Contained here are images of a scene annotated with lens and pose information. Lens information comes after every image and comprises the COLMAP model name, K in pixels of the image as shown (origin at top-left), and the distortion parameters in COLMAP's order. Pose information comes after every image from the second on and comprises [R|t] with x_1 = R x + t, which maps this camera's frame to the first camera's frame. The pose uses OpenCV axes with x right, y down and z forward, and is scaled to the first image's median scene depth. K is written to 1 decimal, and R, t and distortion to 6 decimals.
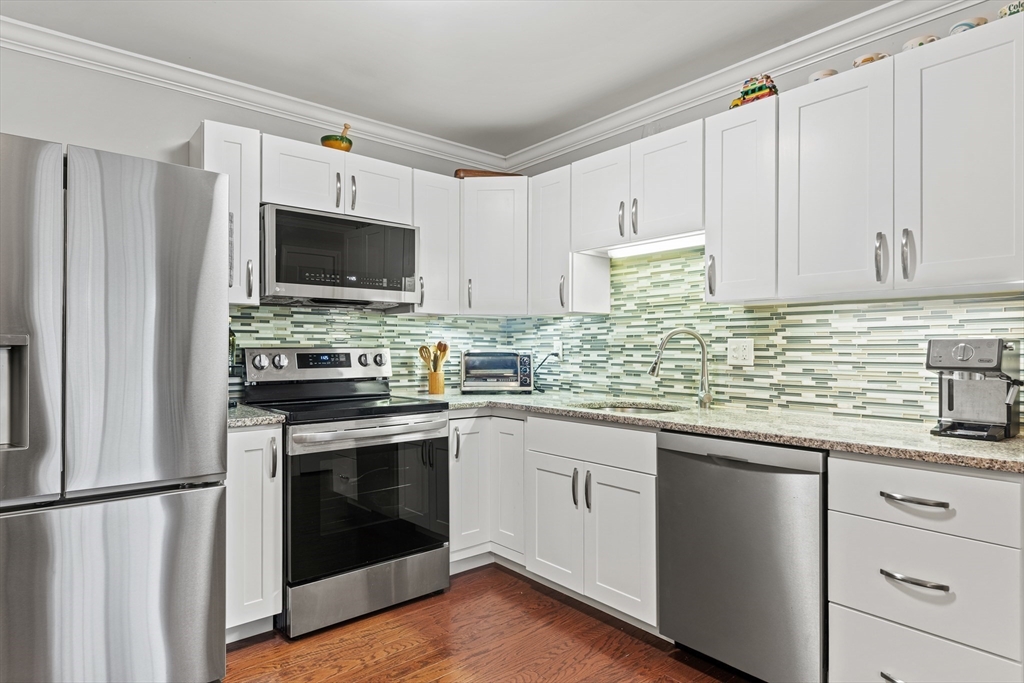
lens RADIAL K [[581.7, 0, 511.6], [0, 581.7, 345.5], [0, 0, 1]] dist [0.025835, -0.021226]
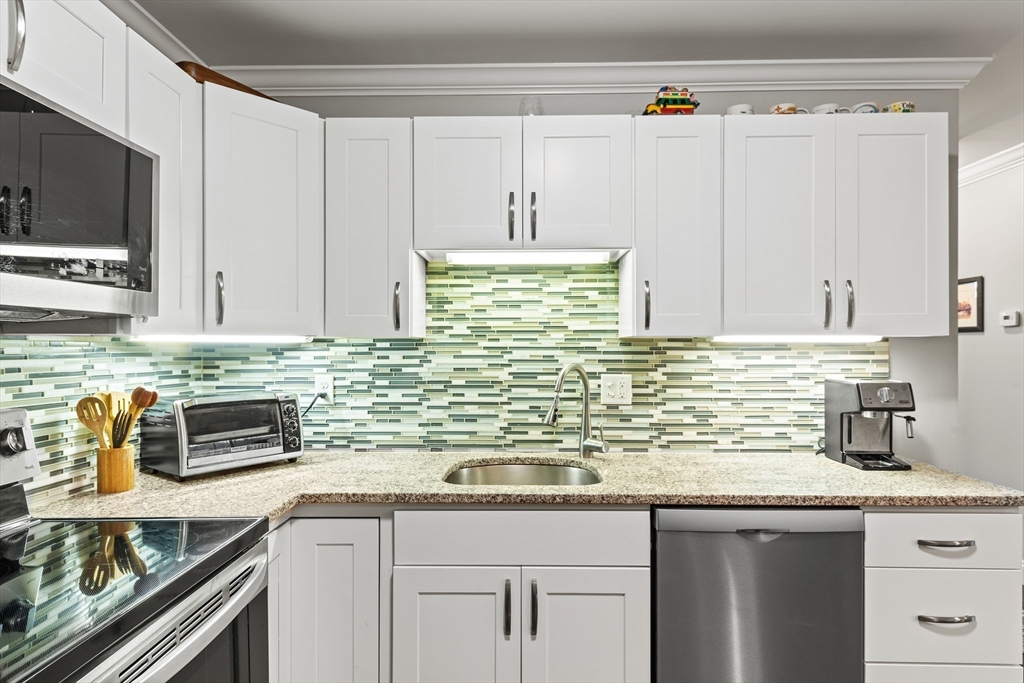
lens RADIAL K [[581.7, 0, 511.6], [0, 581.7, 345.5], [0, 0, 1]] dist [0.025835, -0.021226]
pose [[0.653724, -0.002143, 0.756730, -0.375576], [-0.001534, 0.999990, 0.004157, -0.058141], [-0.756731, -0.003879, 0.653714, 0.532669]]
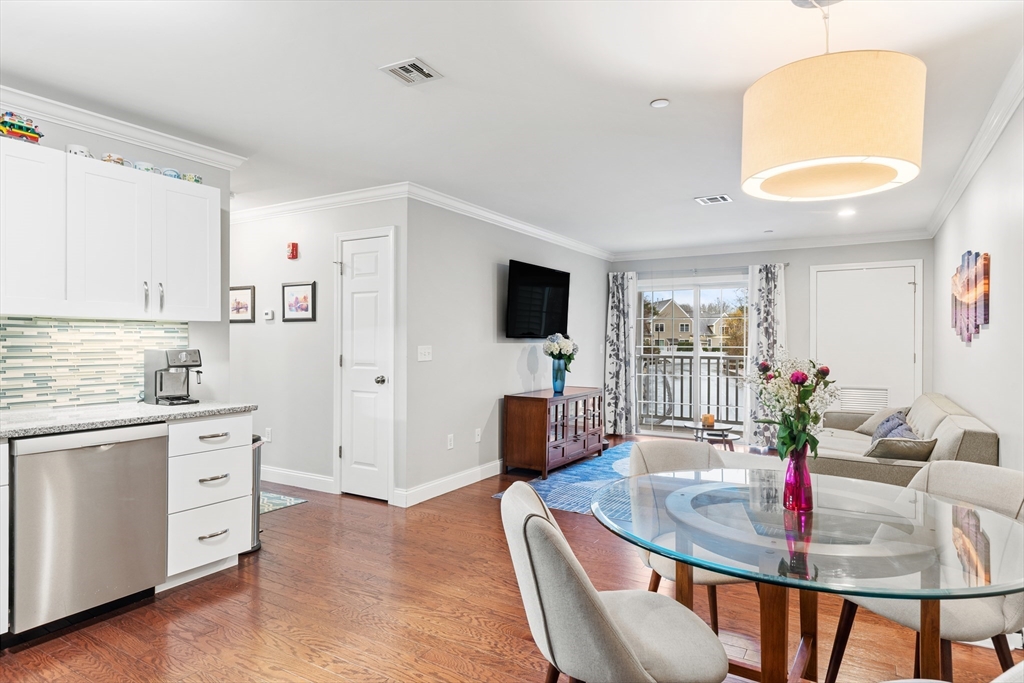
lens RADIAL K [[581.7, 0, 511.6], [0, 581.7, 345.5], [0, 0, 1]] dist [0.025835, -0.021226]
pose [[-0.332039, -0.010409, 0.943208, -0.845810], [-0.010451, 0.999918, 0.007356, -0.031959], [-0.943208, -0.007416, -0.332120, 0.425886]]
